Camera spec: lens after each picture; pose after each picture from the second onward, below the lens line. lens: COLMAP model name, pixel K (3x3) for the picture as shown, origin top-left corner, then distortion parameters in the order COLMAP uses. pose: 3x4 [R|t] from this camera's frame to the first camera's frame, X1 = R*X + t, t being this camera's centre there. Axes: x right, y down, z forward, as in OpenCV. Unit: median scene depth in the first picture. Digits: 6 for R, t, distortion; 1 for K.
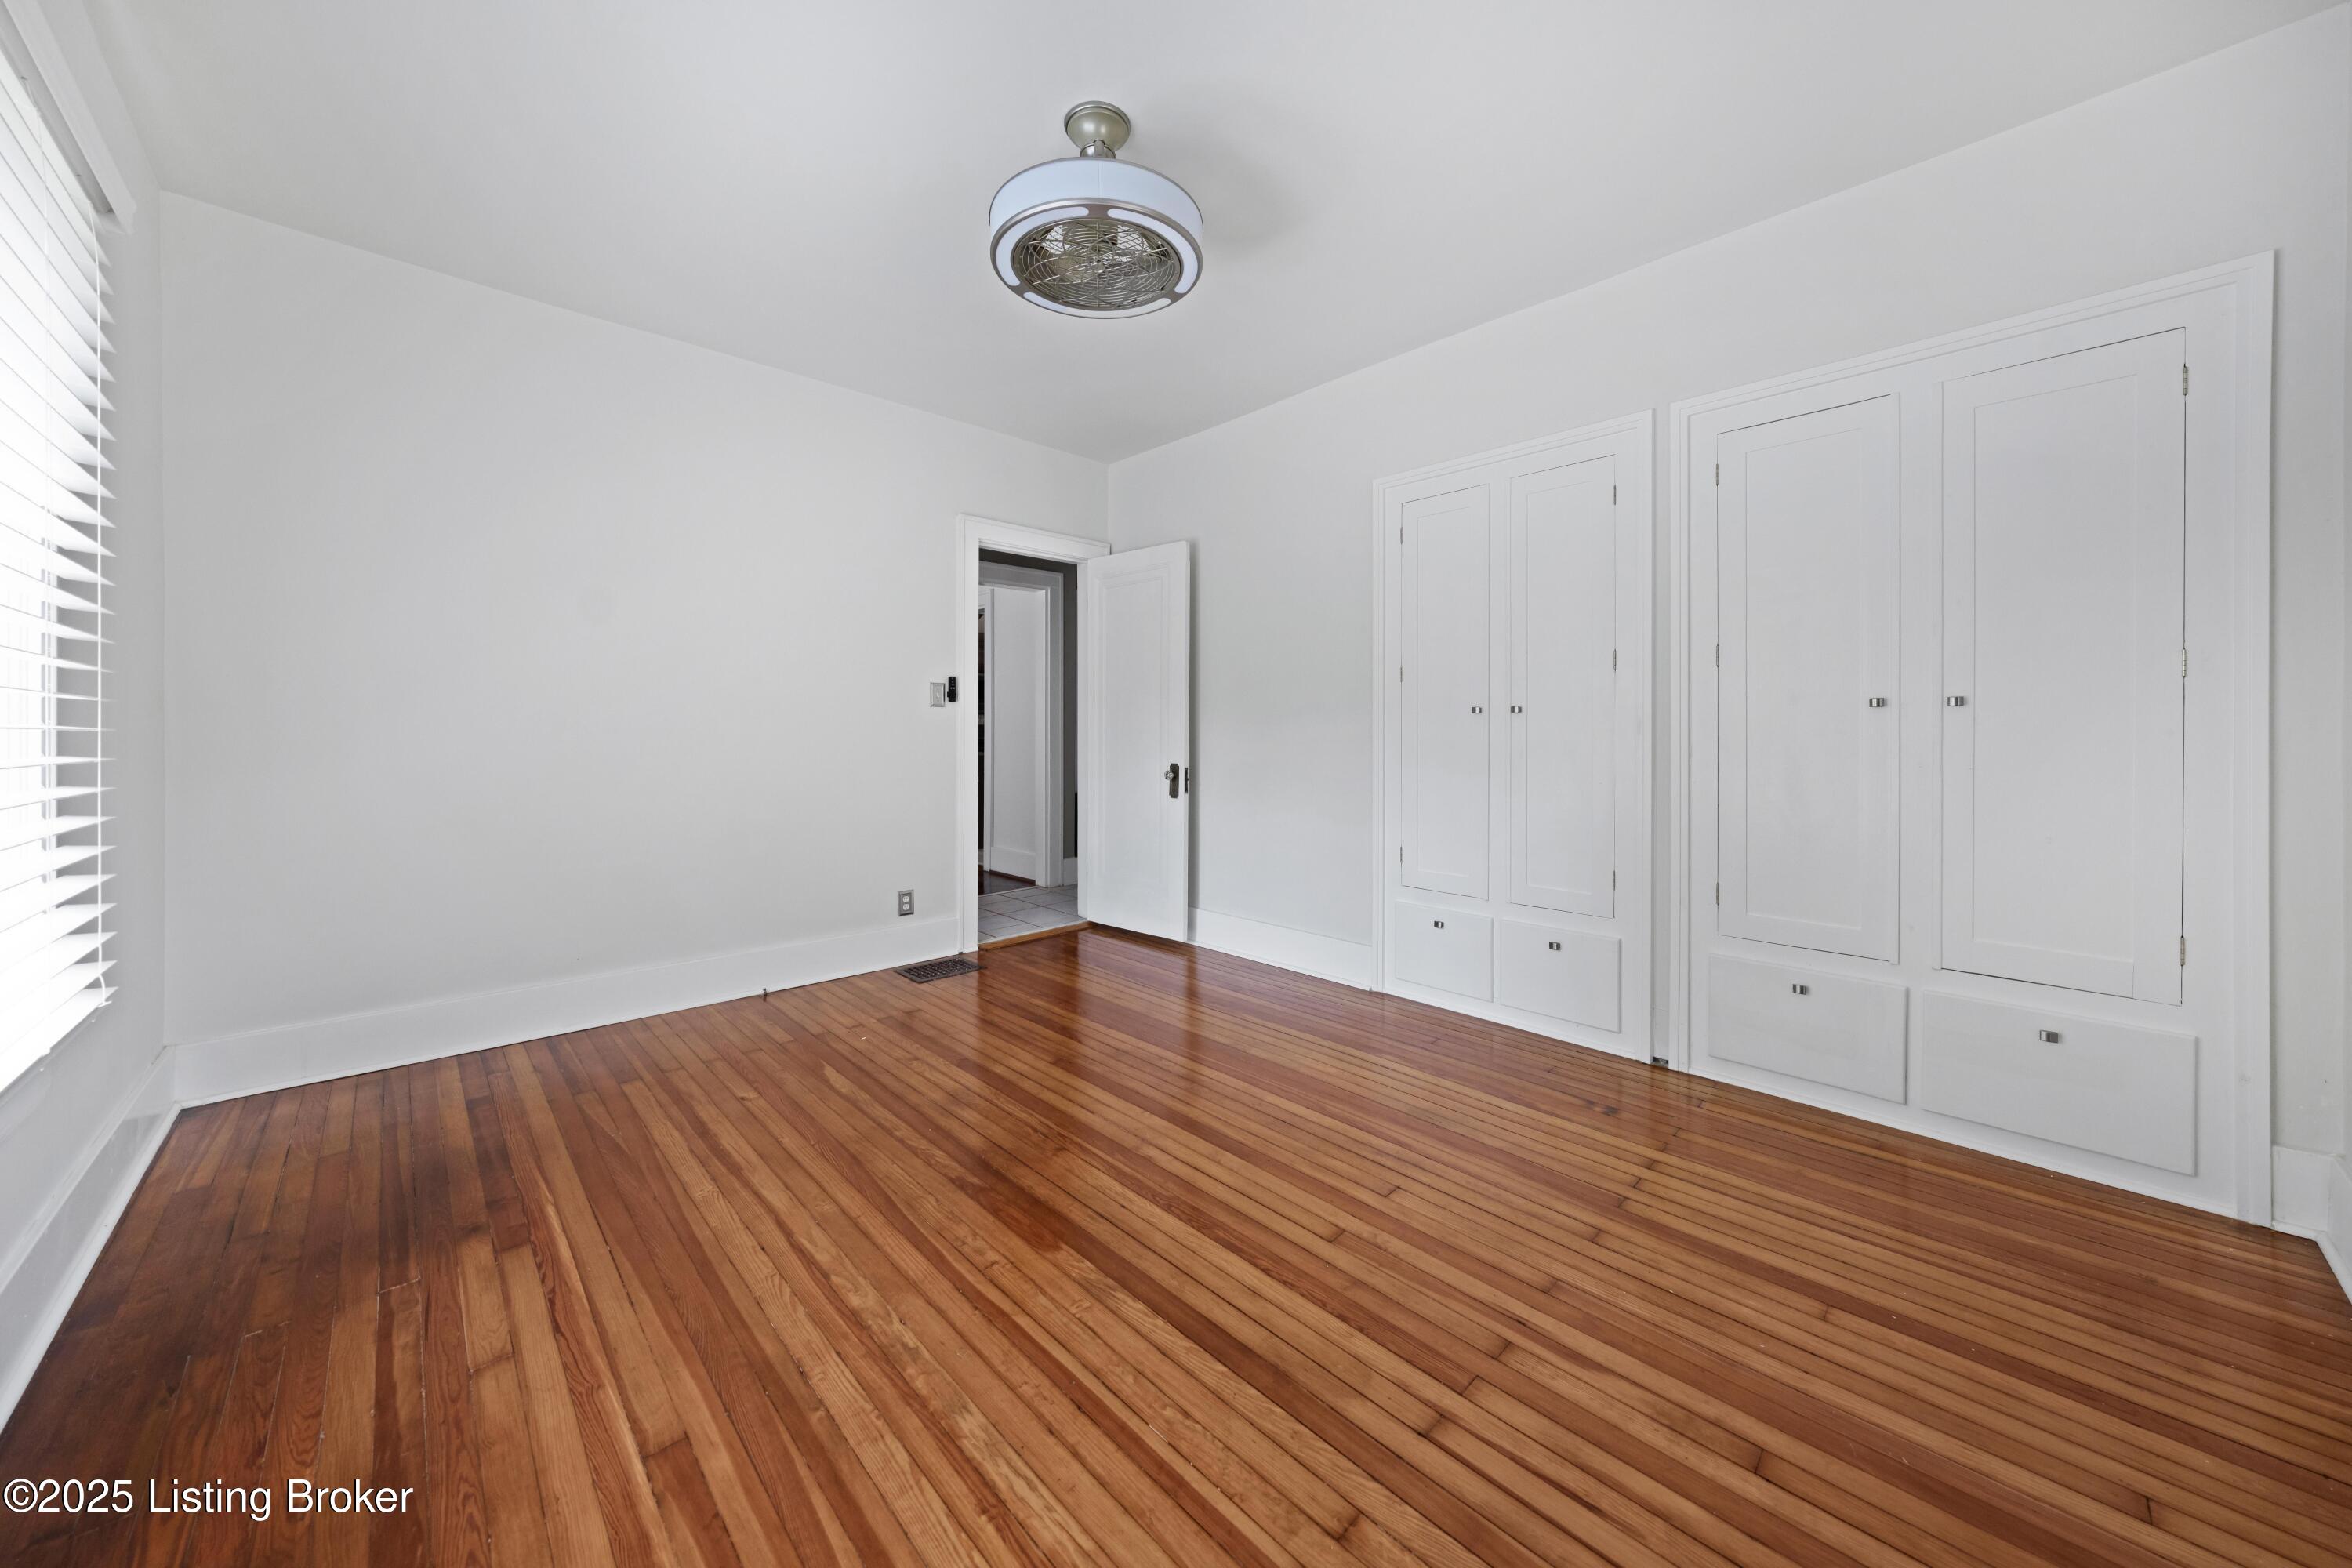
lens RADIAL K [[827.9, 0, 1184.8], [0, 827.9, 730.3], [0, 0, 1]] dist [0.000279, 0.000021]
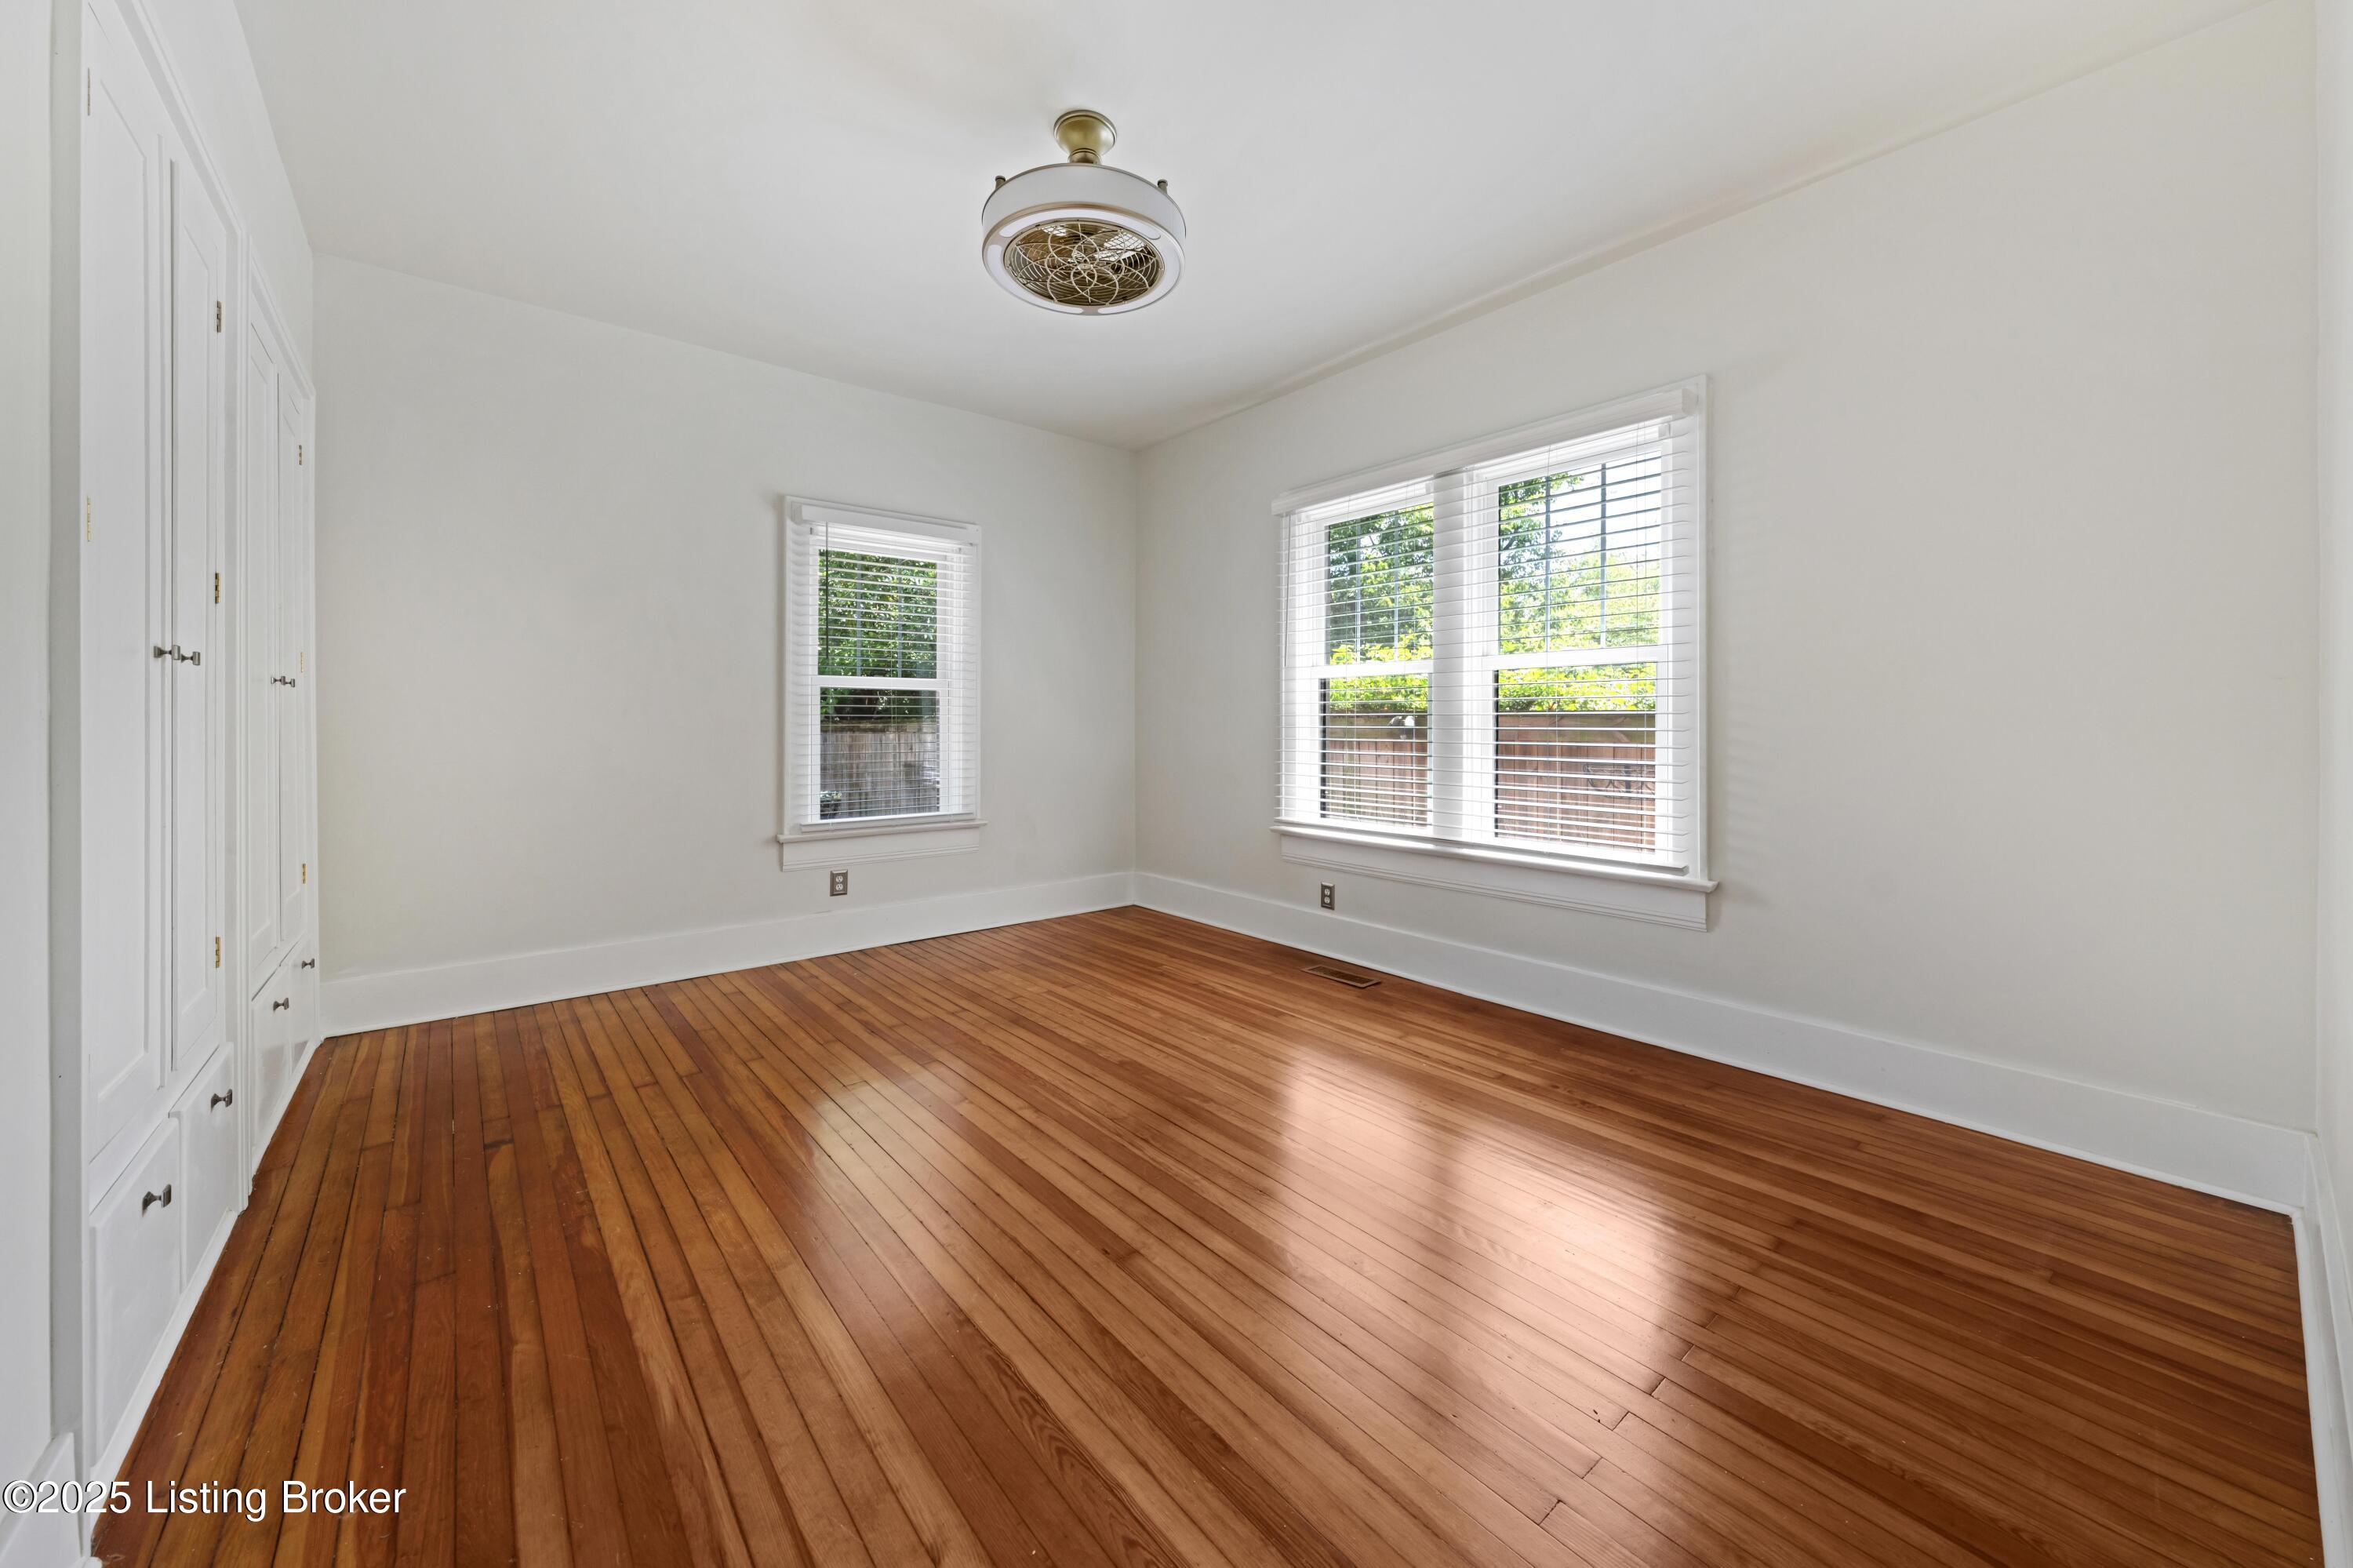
lens RADIAL K [[901.5, 0, 1187.7], [0, 901.5, 700.2], [0, 0, 1]] dist [-0.002777, -0.000244]
pose [[-0.997897, -0.000678, 0.064818, -0.371672], [-0.002413, 0.999641, -0.026700, 0.019406], [-0.064777, -0.026800, -0.997540, 2.578697]]
